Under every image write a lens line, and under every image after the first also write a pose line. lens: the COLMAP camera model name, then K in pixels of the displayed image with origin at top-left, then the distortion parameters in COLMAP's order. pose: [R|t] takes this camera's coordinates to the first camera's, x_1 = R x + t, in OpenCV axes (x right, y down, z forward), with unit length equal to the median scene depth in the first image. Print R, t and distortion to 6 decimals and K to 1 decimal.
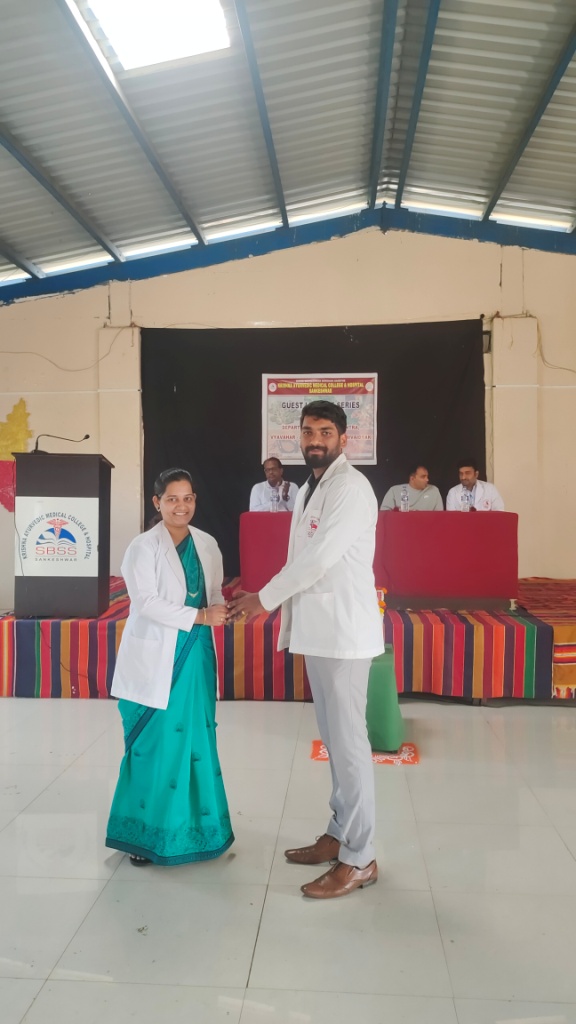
lens RADIAL K [[770.7, 0, 288.0], [0, 770.7, 512.0], [0, 0, 1]] dist [0.081823, -0.002967]
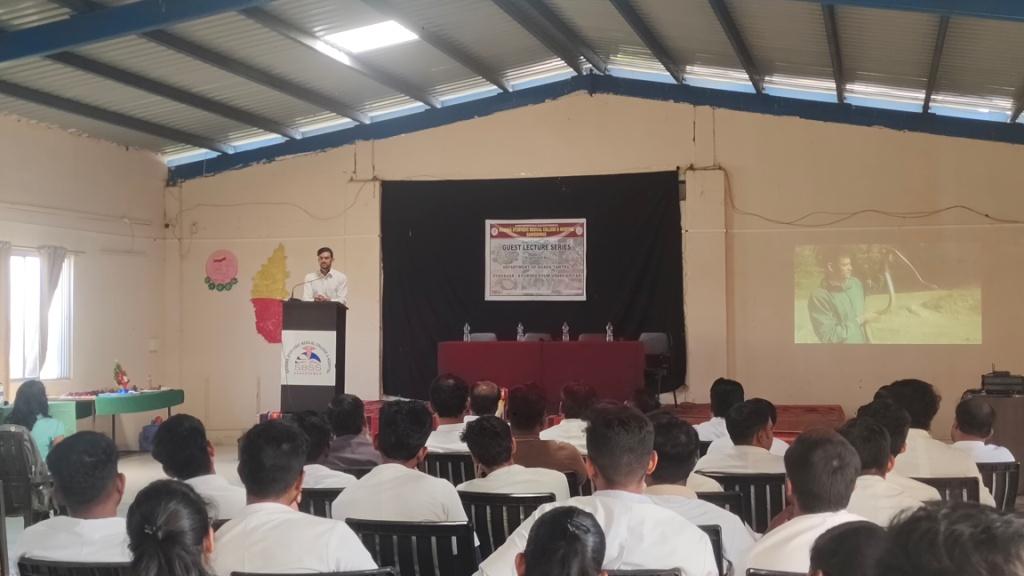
lens RADIAL K [[1539.4, 0, 512.0], [0, 1539.4, 288.0], [0, 0, 1]] dist [0.034269, 0.030989]
pose [[0.987315, -0.005164, -0.158687, 0.361807], [-0.001466, 0.999132, -0.041636, 0.013503], [0.158764, 0.041341, 0.986451, -1.206356]]
